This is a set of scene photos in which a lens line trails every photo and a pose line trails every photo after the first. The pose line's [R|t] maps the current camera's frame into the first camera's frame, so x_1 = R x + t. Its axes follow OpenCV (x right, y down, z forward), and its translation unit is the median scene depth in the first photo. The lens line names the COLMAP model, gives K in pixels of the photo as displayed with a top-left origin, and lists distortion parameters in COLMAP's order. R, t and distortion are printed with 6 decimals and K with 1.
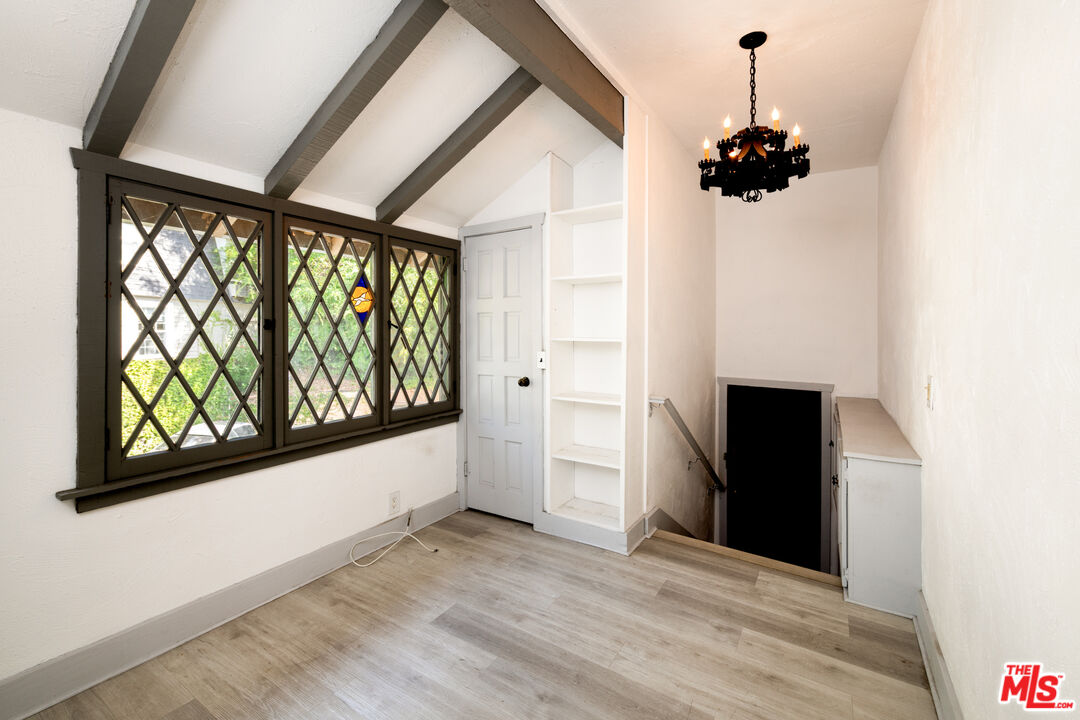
lens RADIAL K [[436.7, 0, 542.5], [0, 436.7, 333.5], [0, 0, 1]] dist [-0.000458, -0.000094]
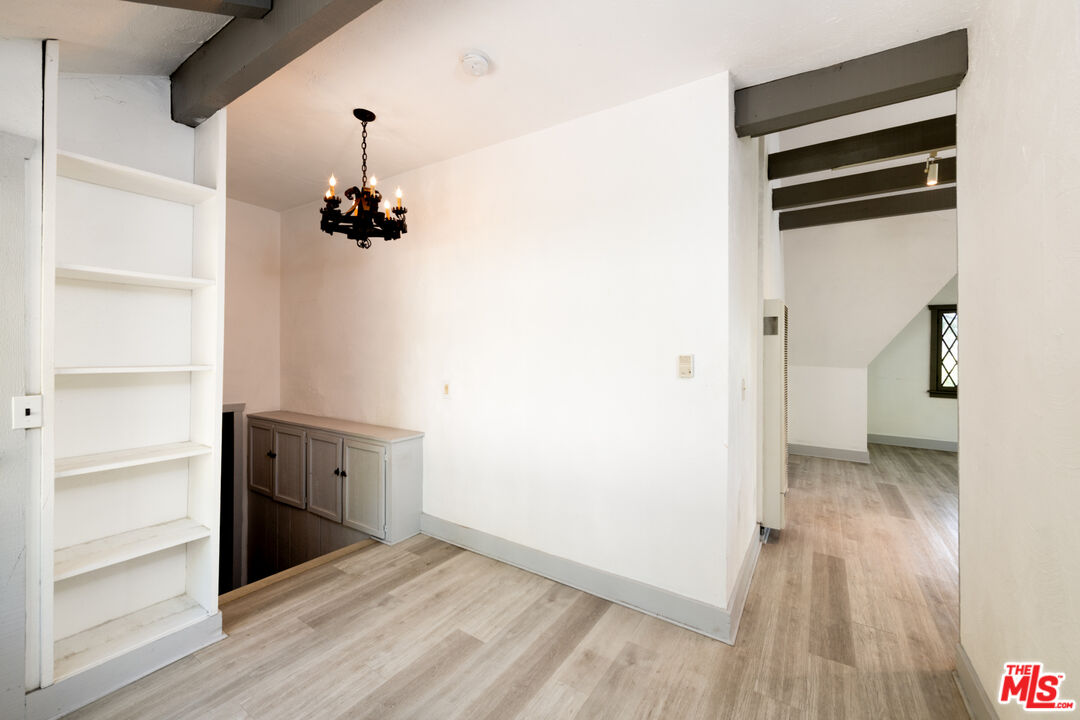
lens RADIAL K [[432.9, 0, 542.9], [0, 432.9, 347.6], [0, 0, 1]] dist [0.000084, 0.000036]
pose [[0.021555, 0.006950, 0.999744, -0.710584], [0.003352, 0.999970, -0.007024, -0.016636], [-0.999762, 0.003503, 0.021531, 0.483750]]
